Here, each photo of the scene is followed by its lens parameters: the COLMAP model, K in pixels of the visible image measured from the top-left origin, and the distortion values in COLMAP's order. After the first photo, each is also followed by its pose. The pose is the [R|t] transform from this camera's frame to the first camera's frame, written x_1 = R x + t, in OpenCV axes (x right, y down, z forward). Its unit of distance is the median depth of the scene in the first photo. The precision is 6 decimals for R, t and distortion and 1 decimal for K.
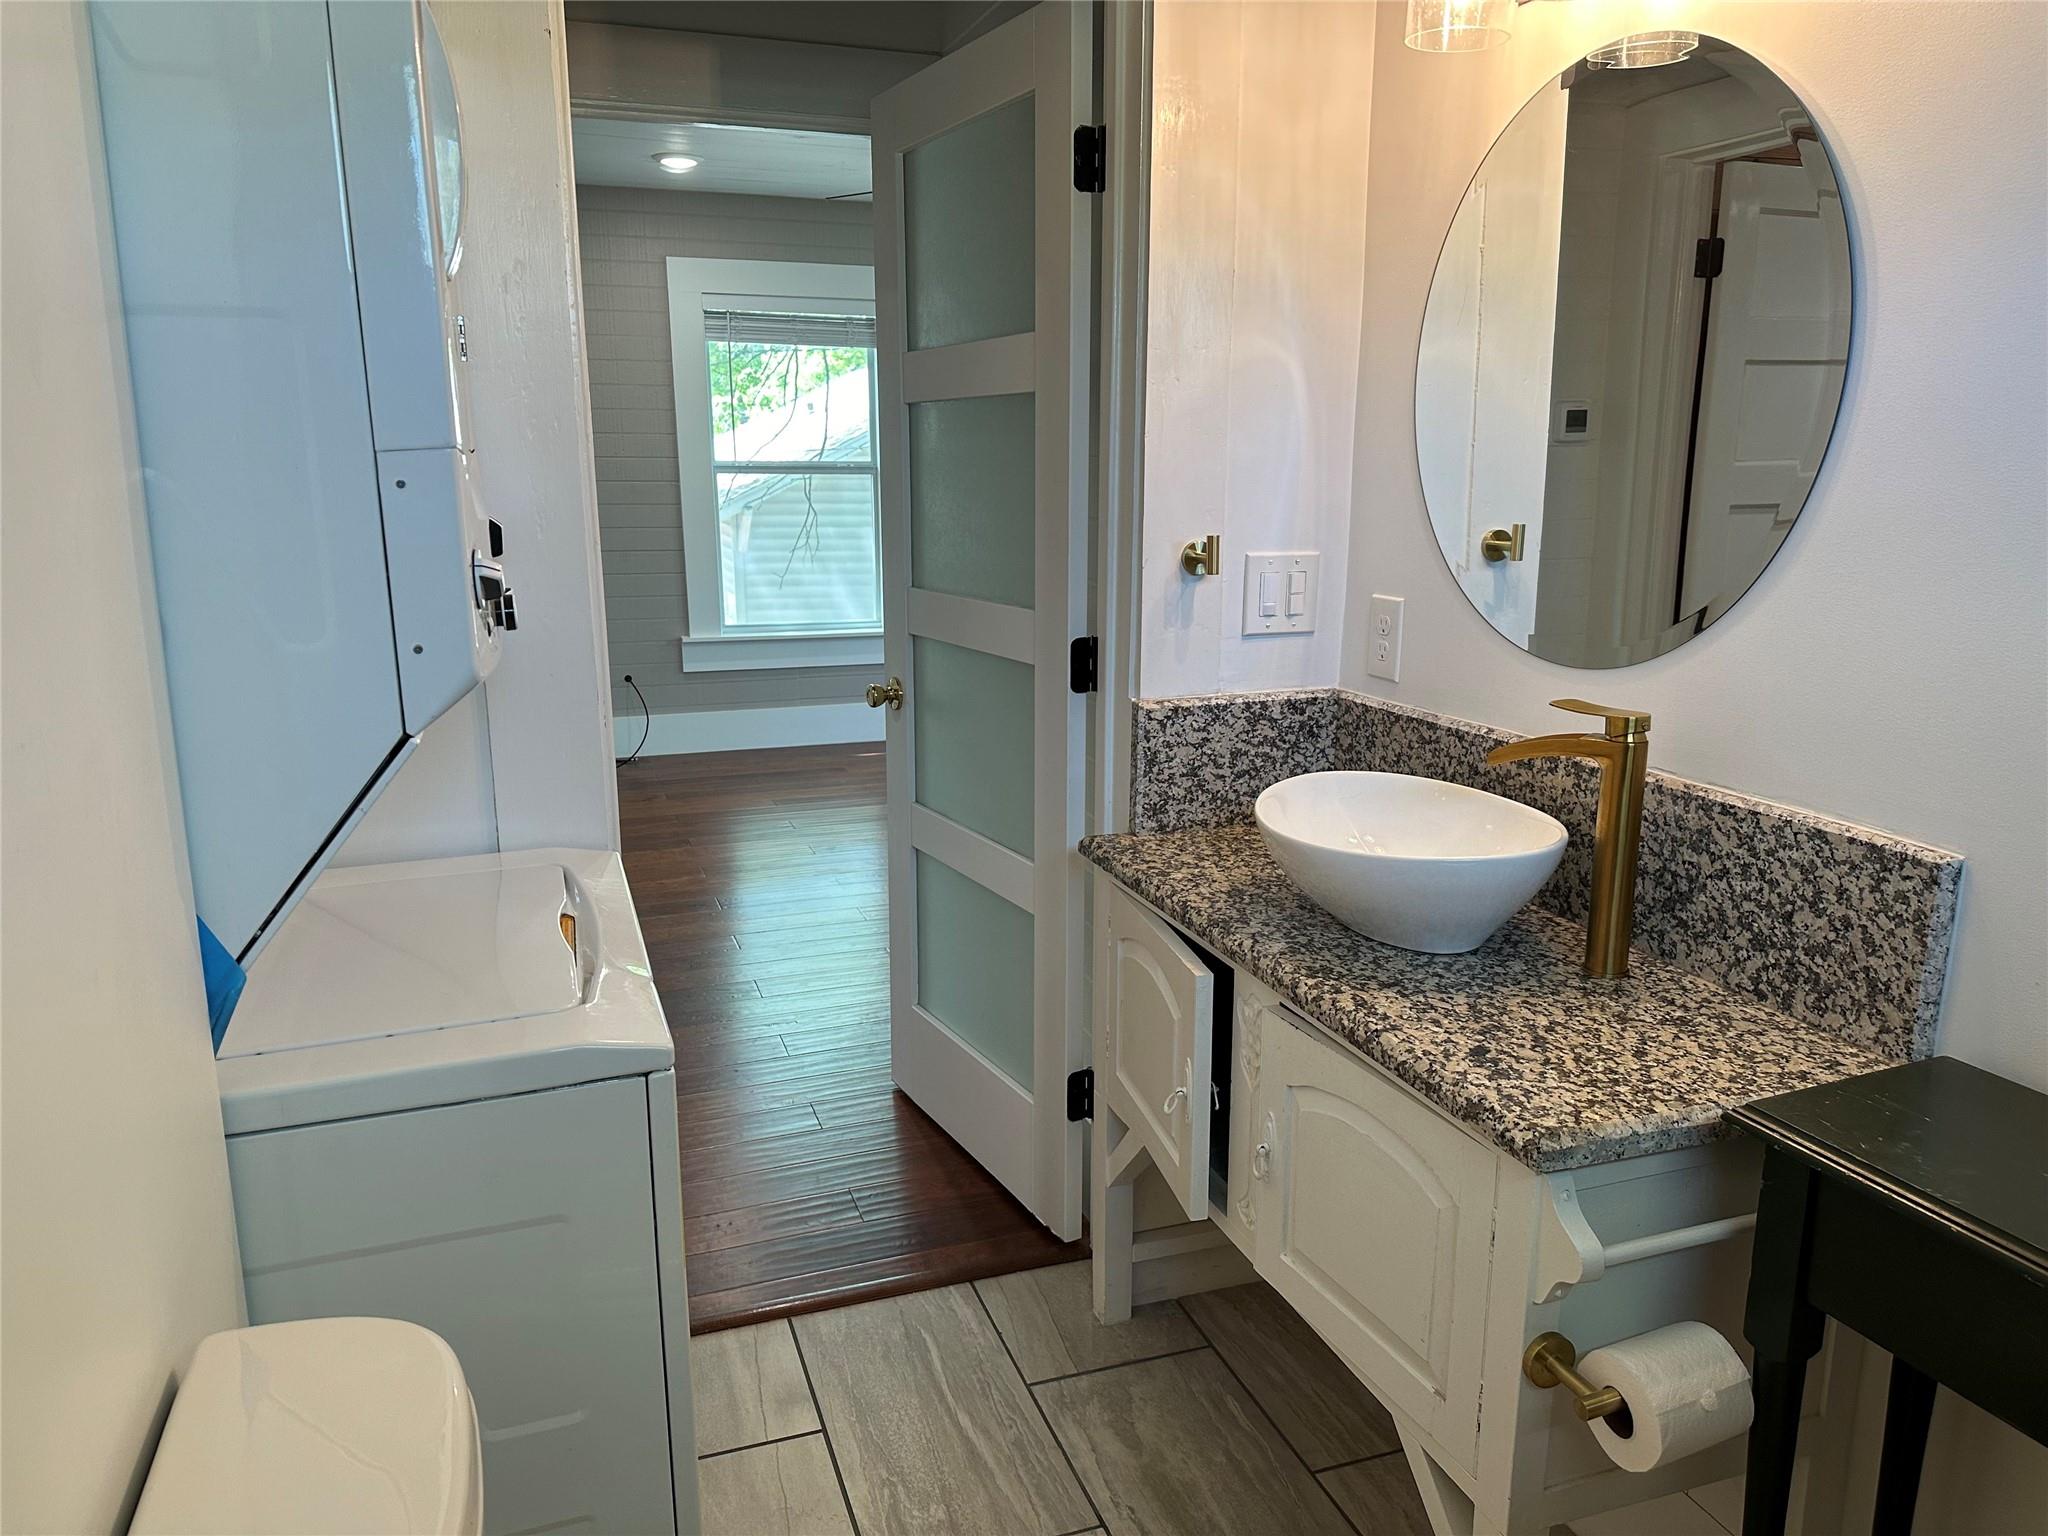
lens RADIAL K [[1437.0, 0, 1024.0], [0, 1437.0, 768.0], [0, 0, 1]] dist [0.106087, -0.122779]
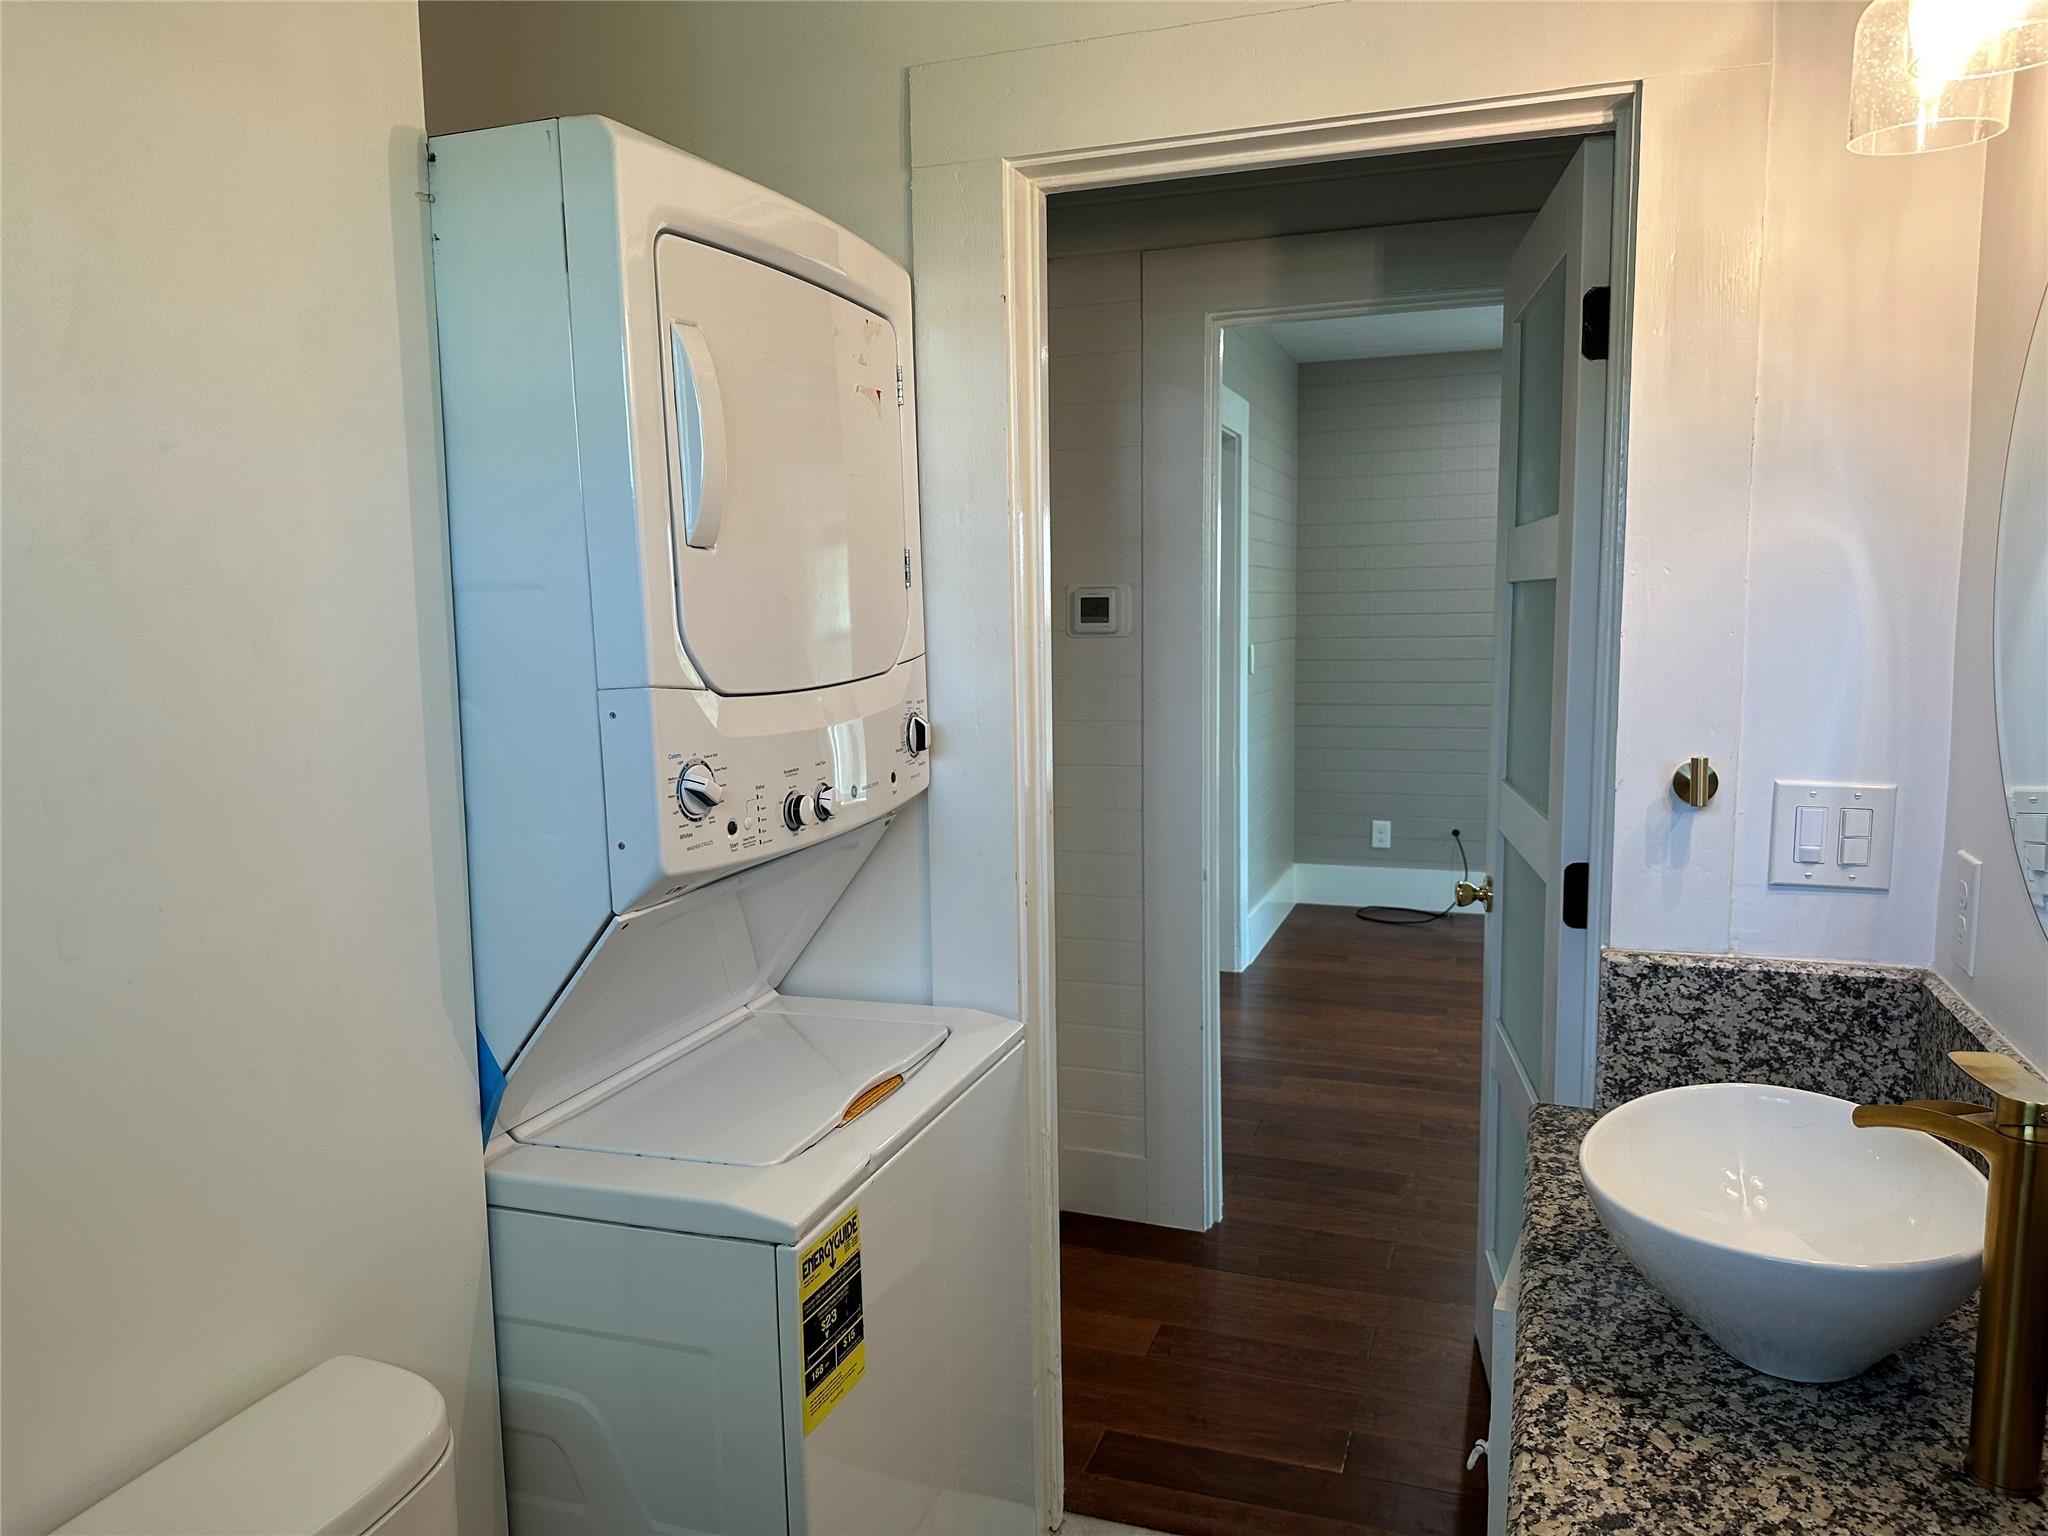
lens RADIAL K [[1464.5, 0, 1029.6], [0, 1464.5, 775.6], [0, 0, 1]] dist [0.025033, -0.036076]
pose [[0.776071, 0.067869, -0.626983, 0.338459], [-0.119124, 0.992071, -0.040062, -0.071785], [0.619292, 0.105779, 0.778002, 0.135592]]
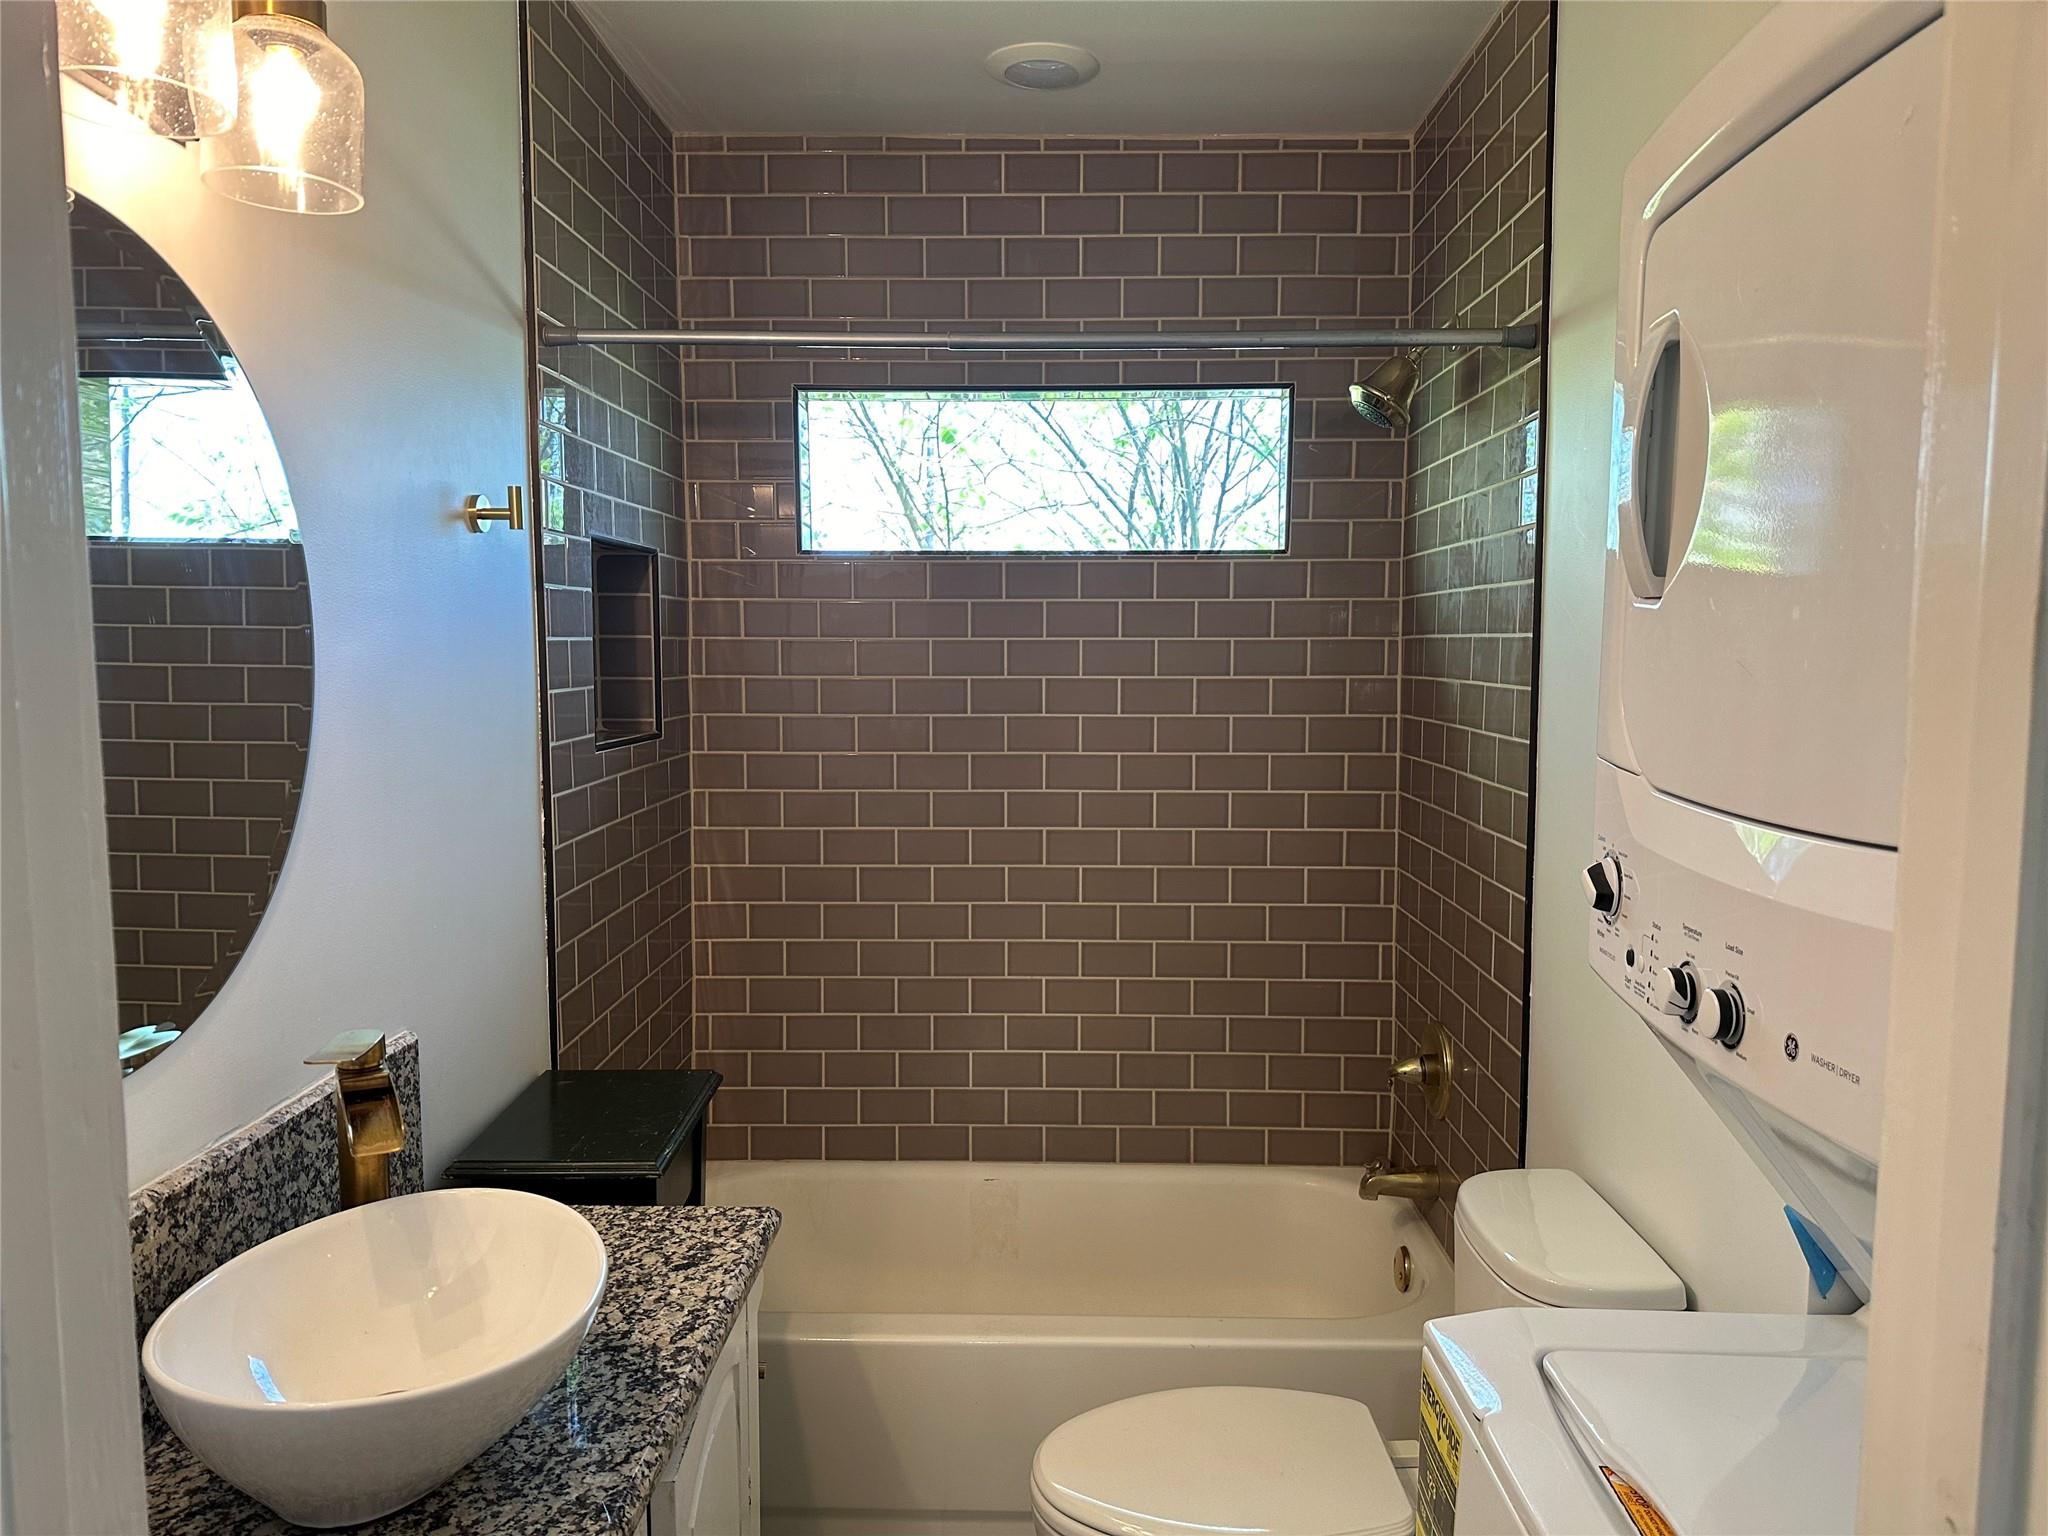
lens RADIAL K [[1437.0, 0, 1024.0], [0, 1437.0, 768.0], [0, 0, 1]] dist [0.106087, -0.122779]
pose [[-0.932967, -0.035967, 0.358160, -0.203015], [0.073869, 0.954689, 0.288293, -0.304303], [-0.352300, 0.295425, -0.888037, 1.156999]]
